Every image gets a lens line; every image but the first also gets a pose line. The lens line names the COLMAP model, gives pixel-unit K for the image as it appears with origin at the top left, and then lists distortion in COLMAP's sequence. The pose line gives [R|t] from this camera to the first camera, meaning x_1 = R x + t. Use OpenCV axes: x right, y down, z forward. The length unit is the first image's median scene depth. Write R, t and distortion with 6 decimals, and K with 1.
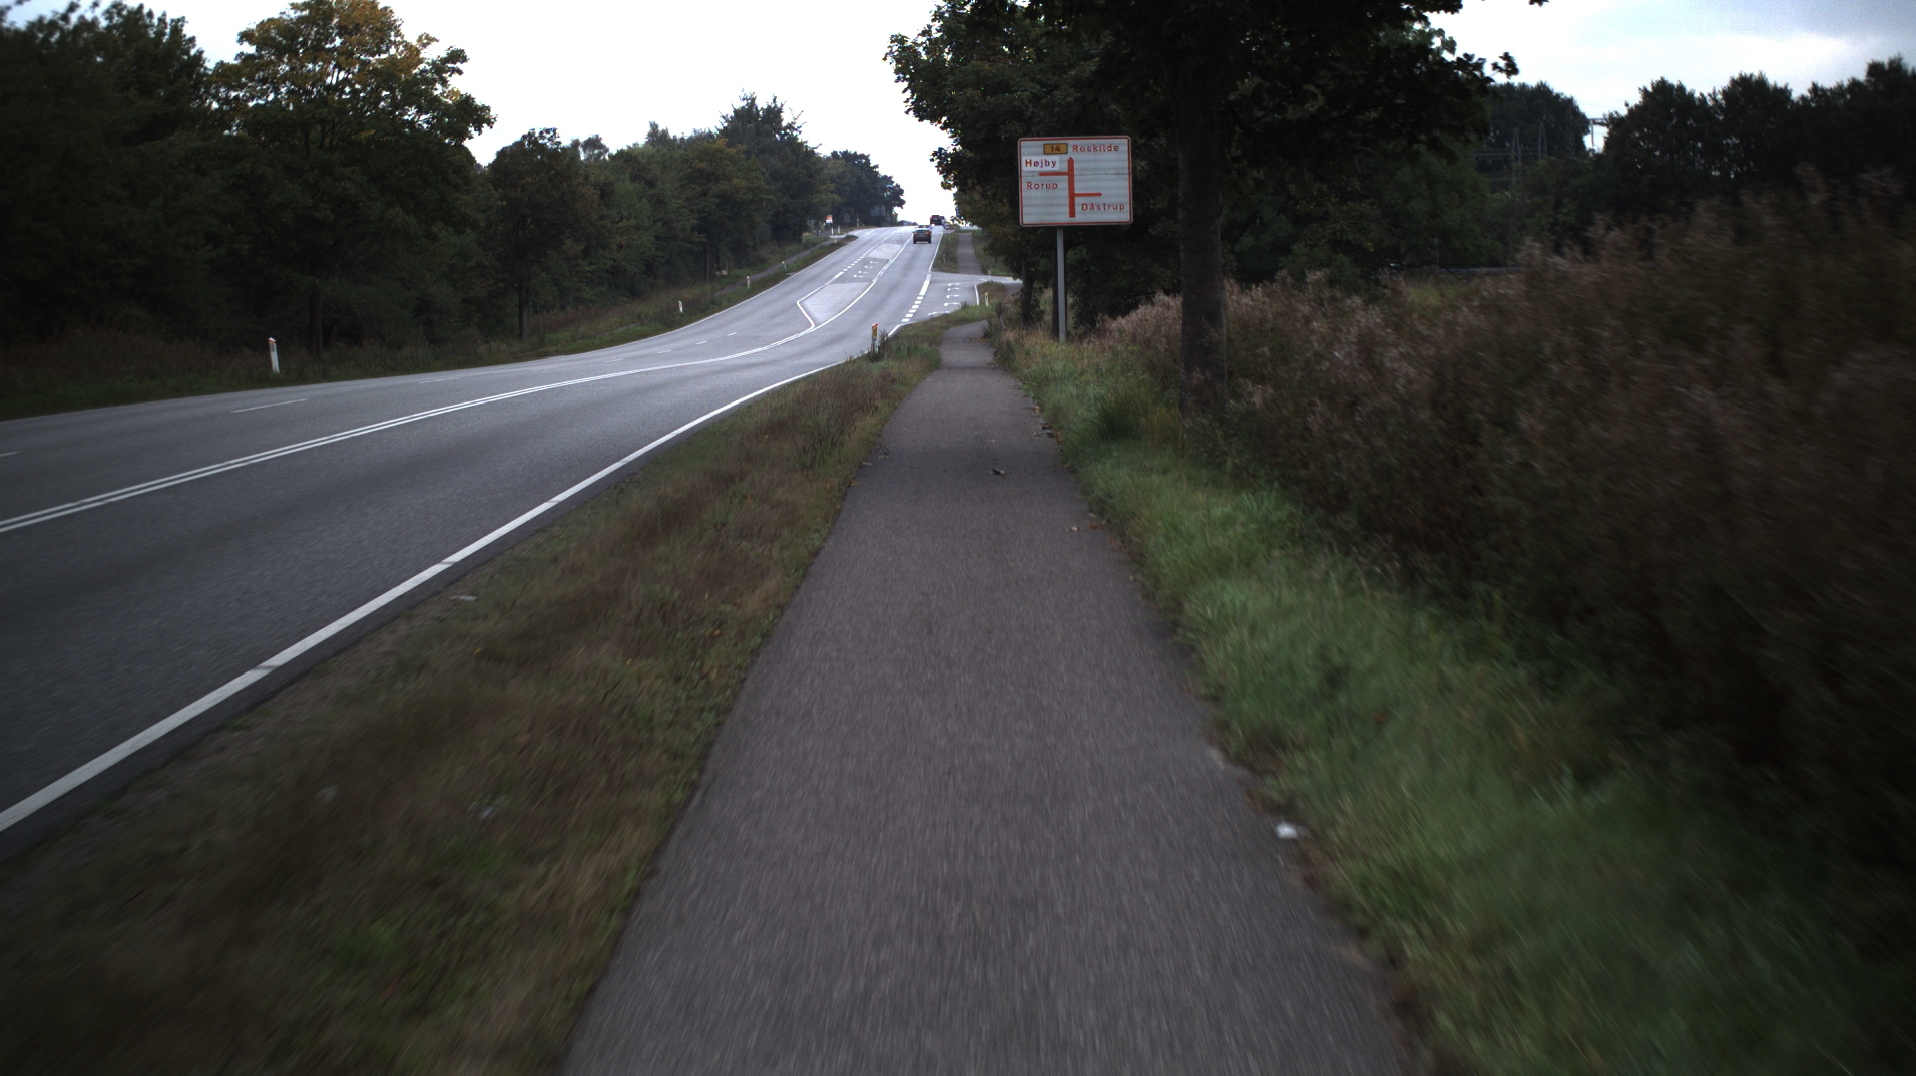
lens RADIAL K [[8032.9, 0, 952.5], [0, 8032.9, 546.7], [0, 0, 1]] dist [-1.439223, 0.000000]
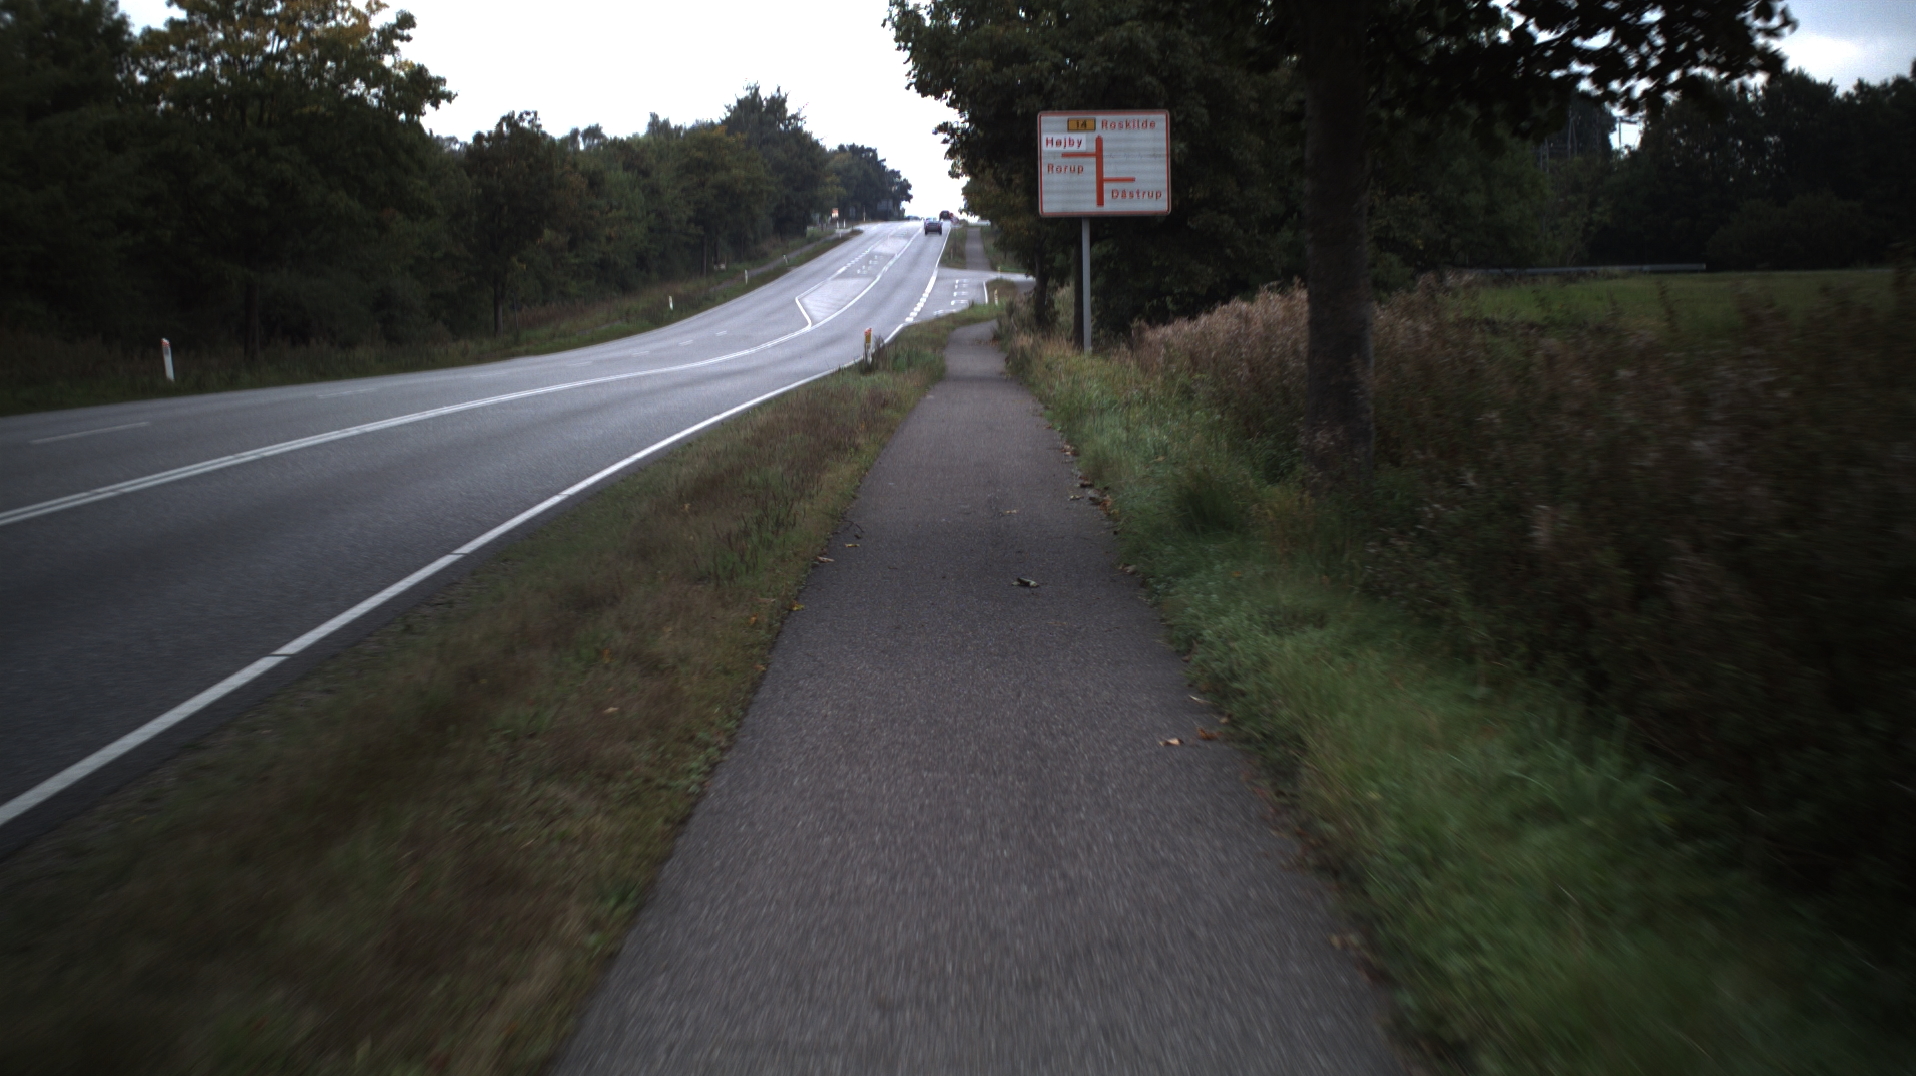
lens RADIAL K [[8032.9, 0, 960.8], [0, 8032.9, 535.7], [0, 0, 1]] dist [-1.510030, 0.000000]
pose [[0.999961, 0.008824, 0.000341, 0.000062], [-0.008824, 0.999961, -0.000878, -0.003270], [-0.000349, 0.000875, 1.000000, 0.093512]]
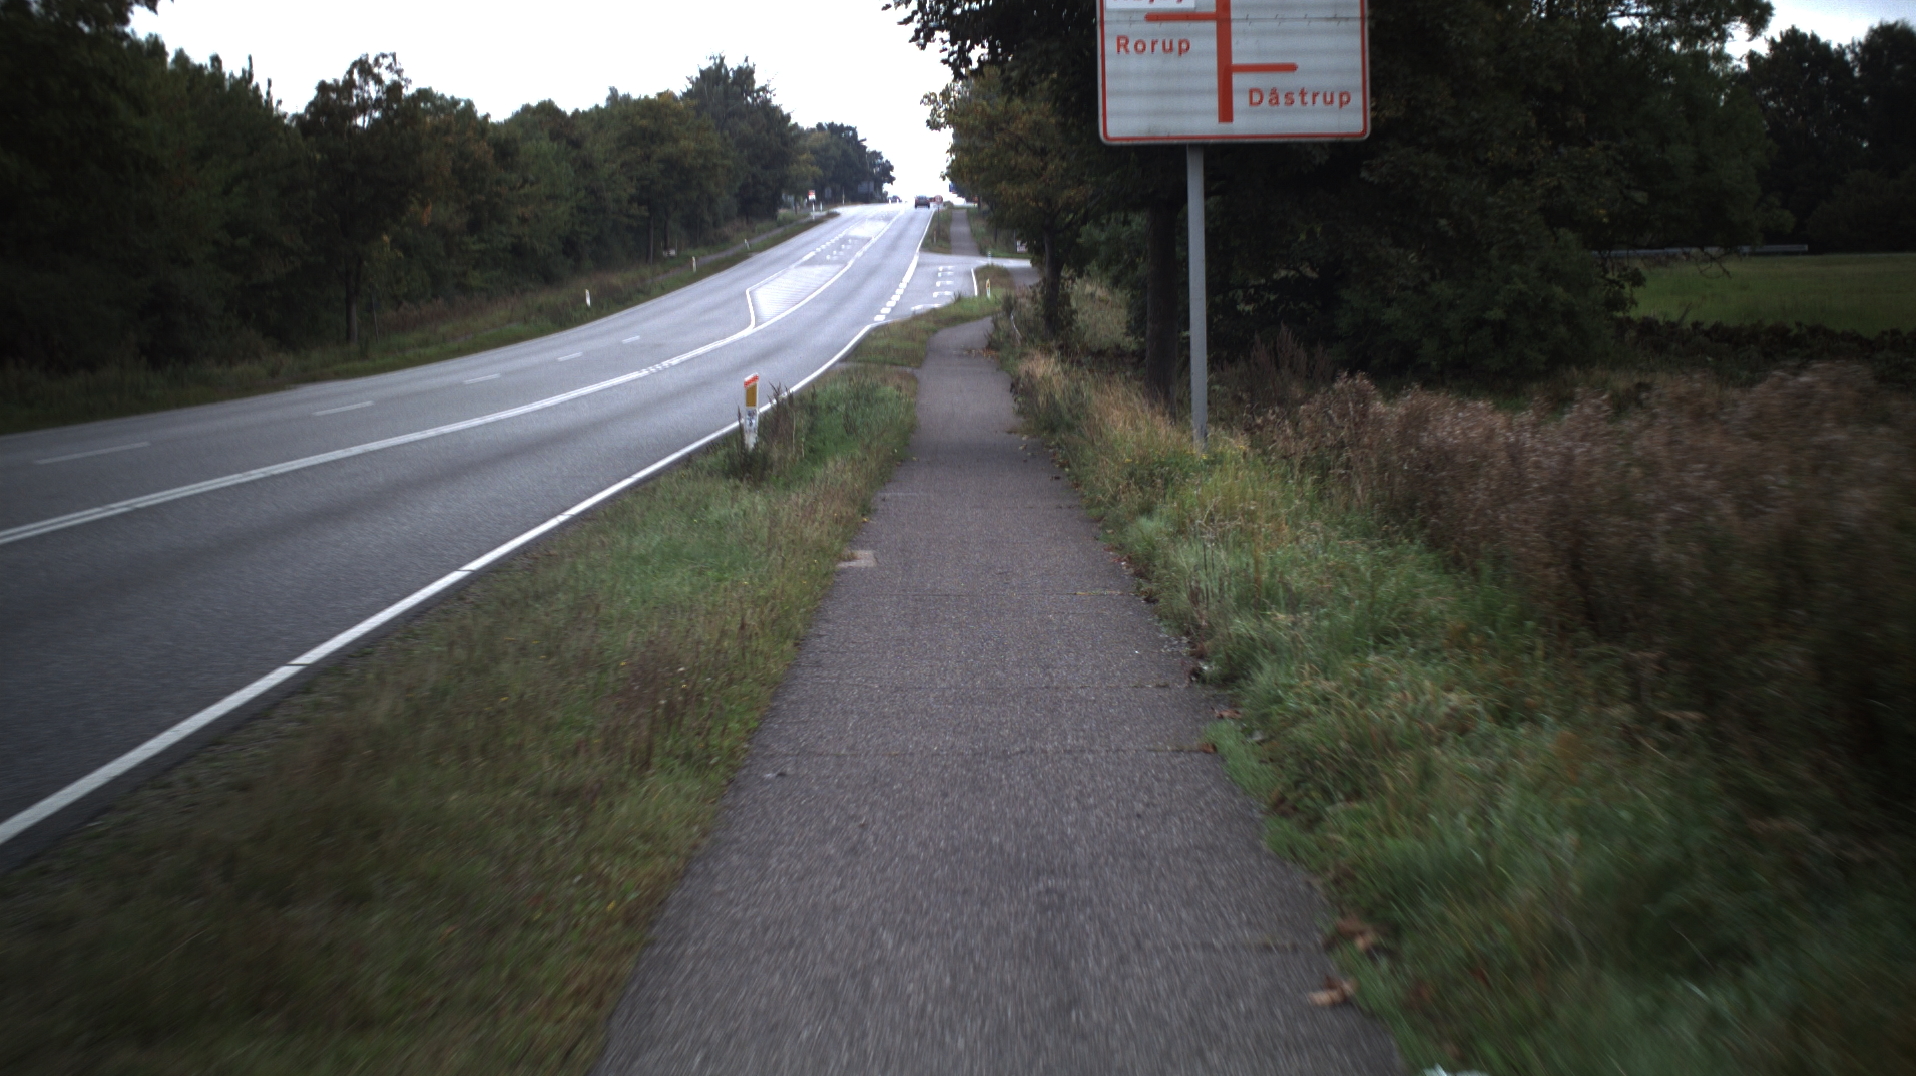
lens RADIAL K [[8028.0, 0, 949.8], [0, 8028.0, 529.5], [0, 0, 1]] dist [-1.542970, 0.000000]
pose [[0.999993, 0.003795, 0.000619, 0.000323], [-0.003795, 0.999993, 0.000224, -0.012775], [-0.000619, -0.000226, 1.000000, 0.373496]]
